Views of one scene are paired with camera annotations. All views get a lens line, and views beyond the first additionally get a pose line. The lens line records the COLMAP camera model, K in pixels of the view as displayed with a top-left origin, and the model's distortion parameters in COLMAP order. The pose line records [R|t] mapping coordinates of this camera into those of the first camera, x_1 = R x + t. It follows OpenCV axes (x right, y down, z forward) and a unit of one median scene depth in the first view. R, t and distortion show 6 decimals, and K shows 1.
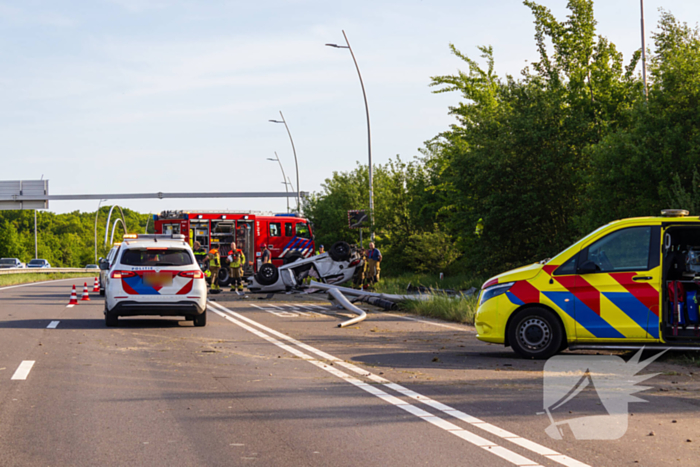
lens RADIAL K [[1701.3, 0, 335.6], [0, 1701.3, 232.5], [0, 0, 1]] dist [-0.137299, -0.144548]
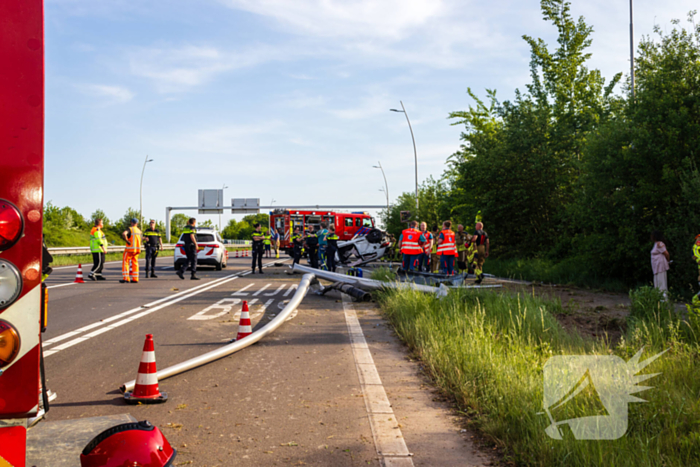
lens RADIAL K [[744.9, 0, 335.7], [0, 744.9, 254.4], [0, 0, 1]] dist [0.095425, -0.180143]
pose [[0.992573, 0.014275, -0.120809, 0.040086], [-0.010178, 0.999354, 0.034465, 0.005109], [0.121223, -0.032979, 0.992077, 0.373940]]
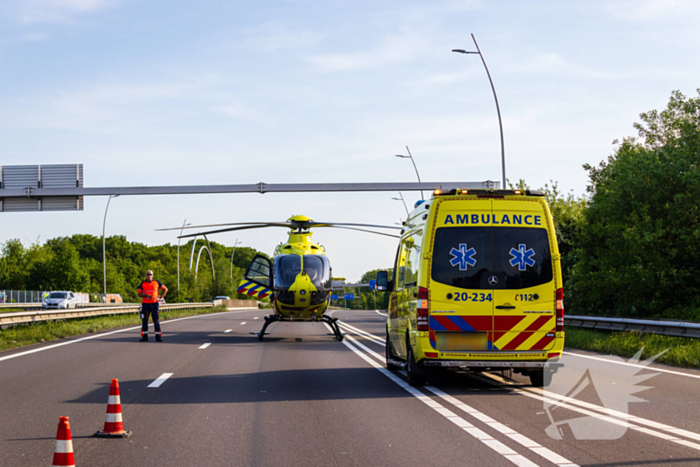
lens RADIAL K [[1333.5, 0, 350.0], [0, 1333.5, 233.5], [0, 0, 1]] dist [-0.064782, -0.067837]
pose [[0.999780, -0.002993, -0.020768, -0.130990], [0.002488, 0.999702, -0.024284, 0.015163], [0.020834, 0.024227, 0.999489, 1.105336]]
